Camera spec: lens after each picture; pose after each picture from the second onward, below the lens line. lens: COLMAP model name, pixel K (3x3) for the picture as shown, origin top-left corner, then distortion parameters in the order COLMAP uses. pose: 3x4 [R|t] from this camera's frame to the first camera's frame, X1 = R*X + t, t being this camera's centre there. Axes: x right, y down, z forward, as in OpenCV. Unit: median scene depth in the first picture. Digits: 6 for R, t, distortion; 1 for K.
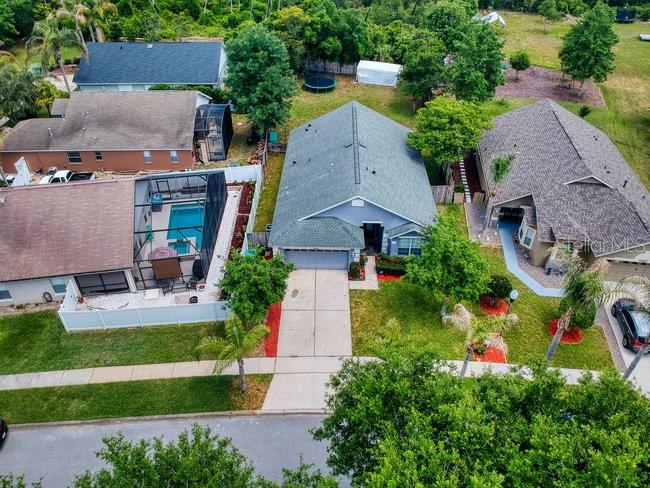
lens RADIAL K [[466.3, 0, 325.0], [0, 466.3, 244.0], [0, 0, 1]] dist [0.074046, -0.136426]
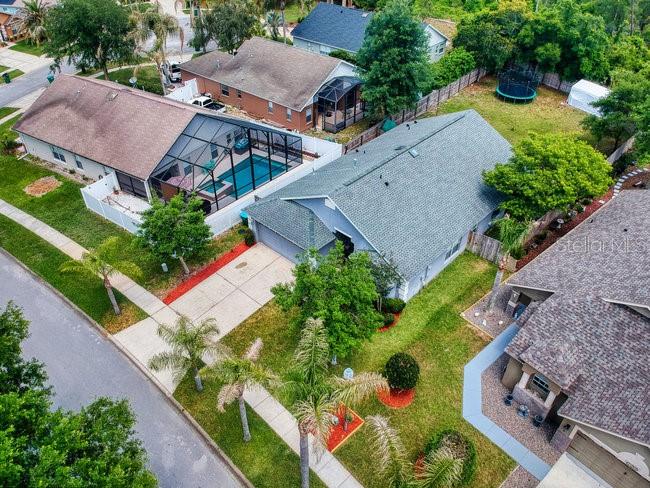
lens RADIAL K [[466.3, 0, 325.0], [0, 466.3, 244.0], [0, 0, 1]] dist [0.074046, -0.136426]
pose [[0.758301, 0.413718, -0.503803, 0.420982], [-0.406421, 0.904268, 0.130850, -0.103063], [0.509708, 0.105532, 0.853850, 0.201790]]
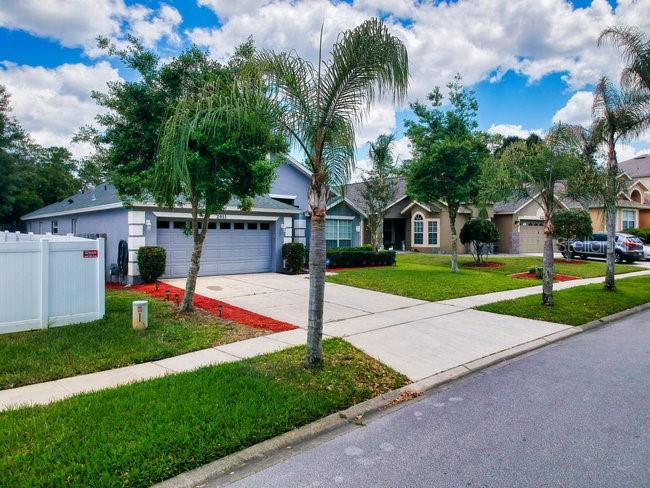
lens RADIAL K [[466.3, 0, 325.0], [0, 466.3, 244.0], [0, 0, 1]] dist [0.074046, -0.136426]
pose [[0.746412, -0.017866, 0.665244, -0.221185], [0.406285, 0.803956, -0.434266, 0.241743], [-0.527069, 0.594420, 0.607341, 0.512323]]
